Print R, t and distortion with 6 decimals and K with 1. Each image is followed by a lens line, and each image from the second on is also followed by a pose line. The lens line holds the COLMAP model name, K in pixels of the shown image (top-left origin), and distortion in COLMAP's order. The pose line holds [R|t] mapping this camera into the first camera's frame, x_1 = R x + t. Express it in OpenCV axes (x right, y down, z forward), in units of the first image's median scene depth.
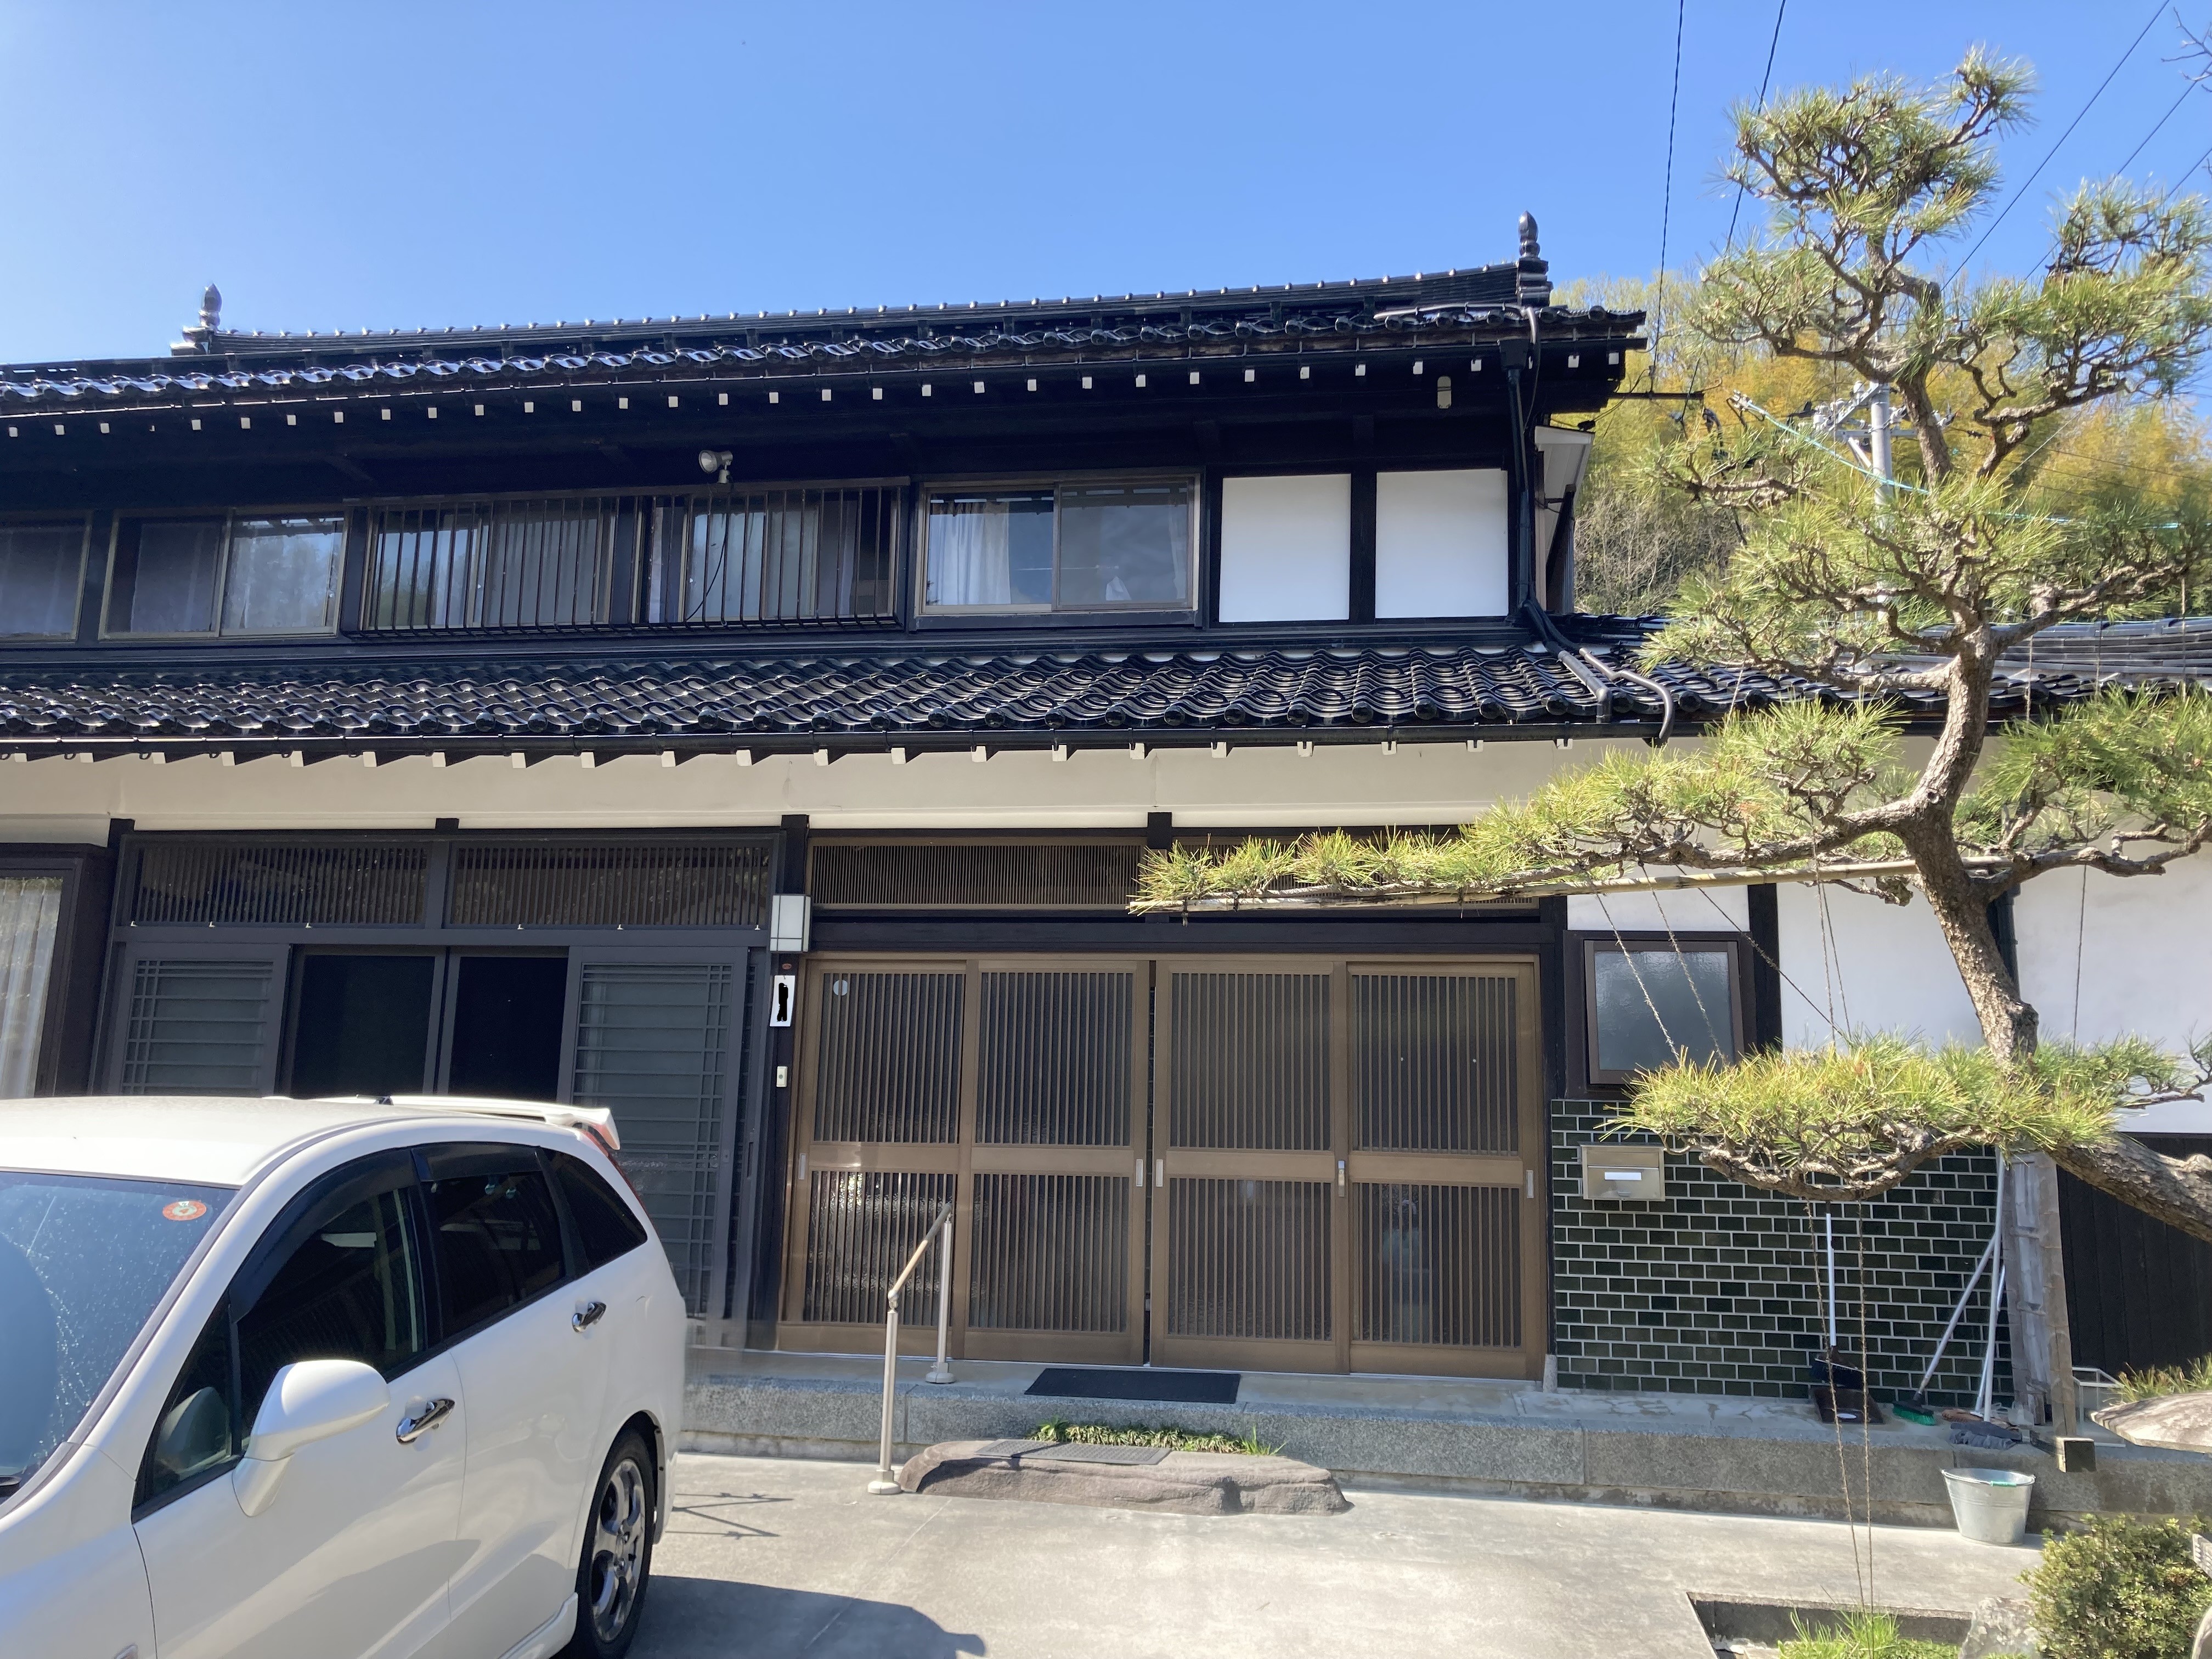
lens RADIAL K [[1846.2, 0, 1113.7], [0, 1846.2, 778.5], [0, 0, 1]] dist [0.006190, -0.002242]
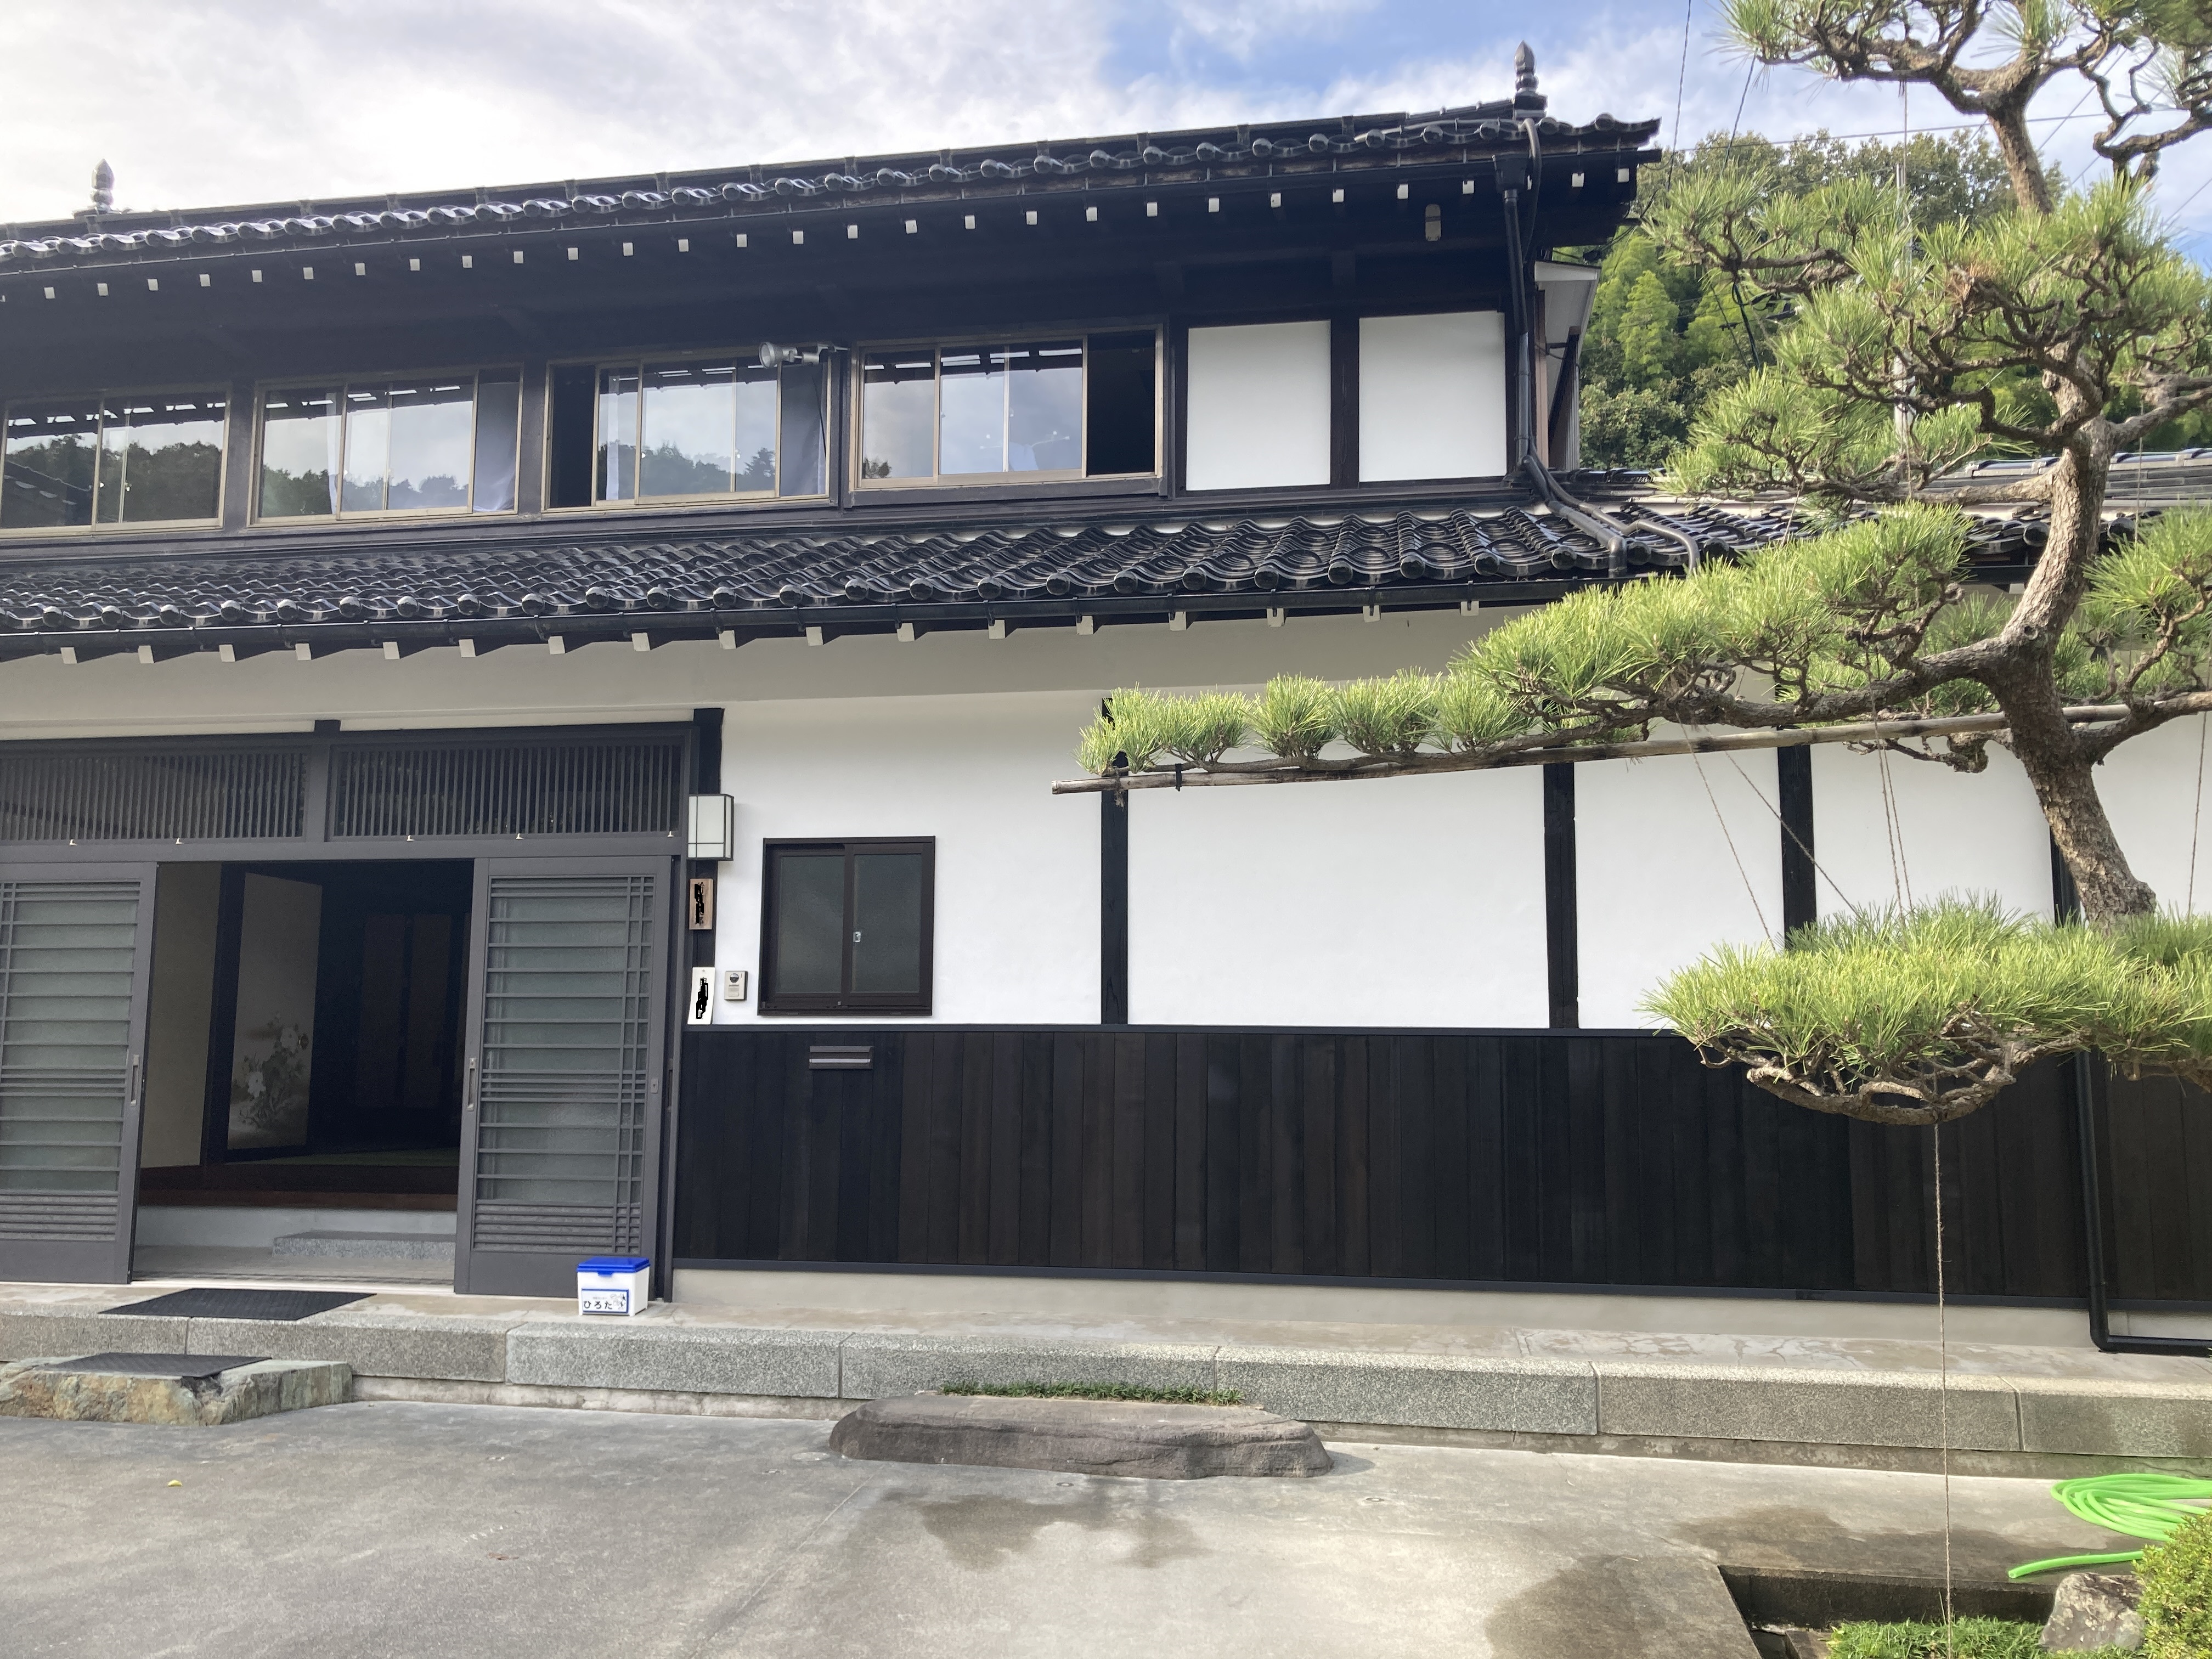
lens RADIAL K [[1806.6, 0, 1106.0], [0, 1806.6, 829.5], [0, 0, 1]] dist [-0.009235, -0.005094]
pose [[0.999744, -0.021005, -0.008445, 0.026055], [0.021573, 0.997024, 0.074017, 0.018629], [0.006866, -0.074180, 0.997221, 0.126675]]
